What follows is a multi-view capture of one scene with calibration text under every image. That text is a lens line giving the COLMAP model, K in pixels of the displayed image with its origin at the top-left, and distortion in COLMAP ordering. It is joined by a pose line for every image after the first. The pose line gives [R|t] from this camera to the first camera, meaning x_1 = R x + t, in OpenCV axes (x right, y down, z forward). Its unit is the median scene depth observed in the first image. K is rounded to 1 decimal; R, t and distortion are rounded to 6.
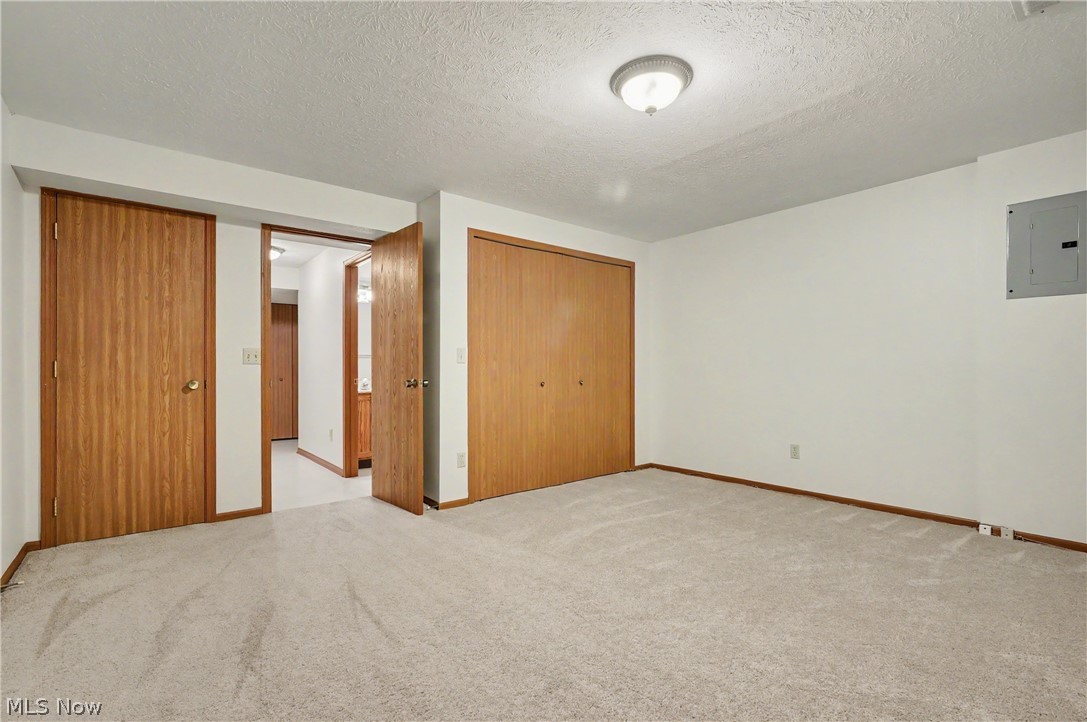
lens RADIAL K [[491.8, 0, 542.1], [0, 491.8, 366.5], [0, 0, 1]] dist [-0.013973, 0.004171]
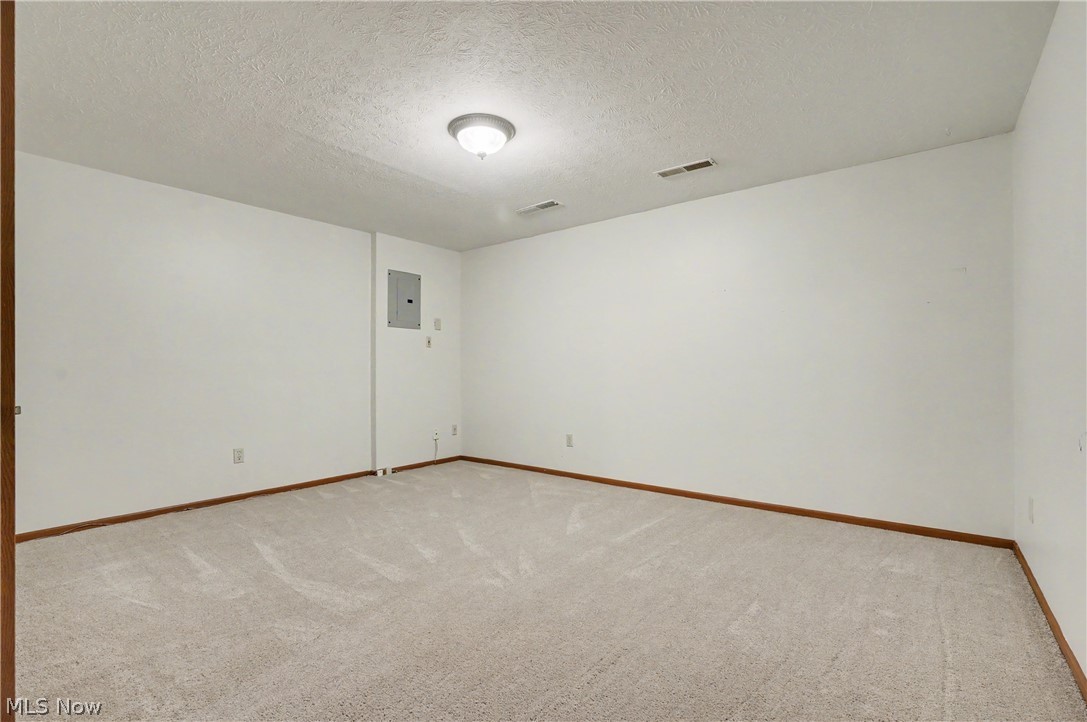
lens RADIAL K [[491.8, 0, 542.1], [0, 491.8, 366.5], [0, 0, 1]] dist [-0.013973, 0.004171]
pose [[-0.216641, 0.010910, 0.976190, -0.741983], [0.001522, 0.999940, -0.010837, 0.011911], [-0.976250, -0.000862, -0.216645, 0.840355]]
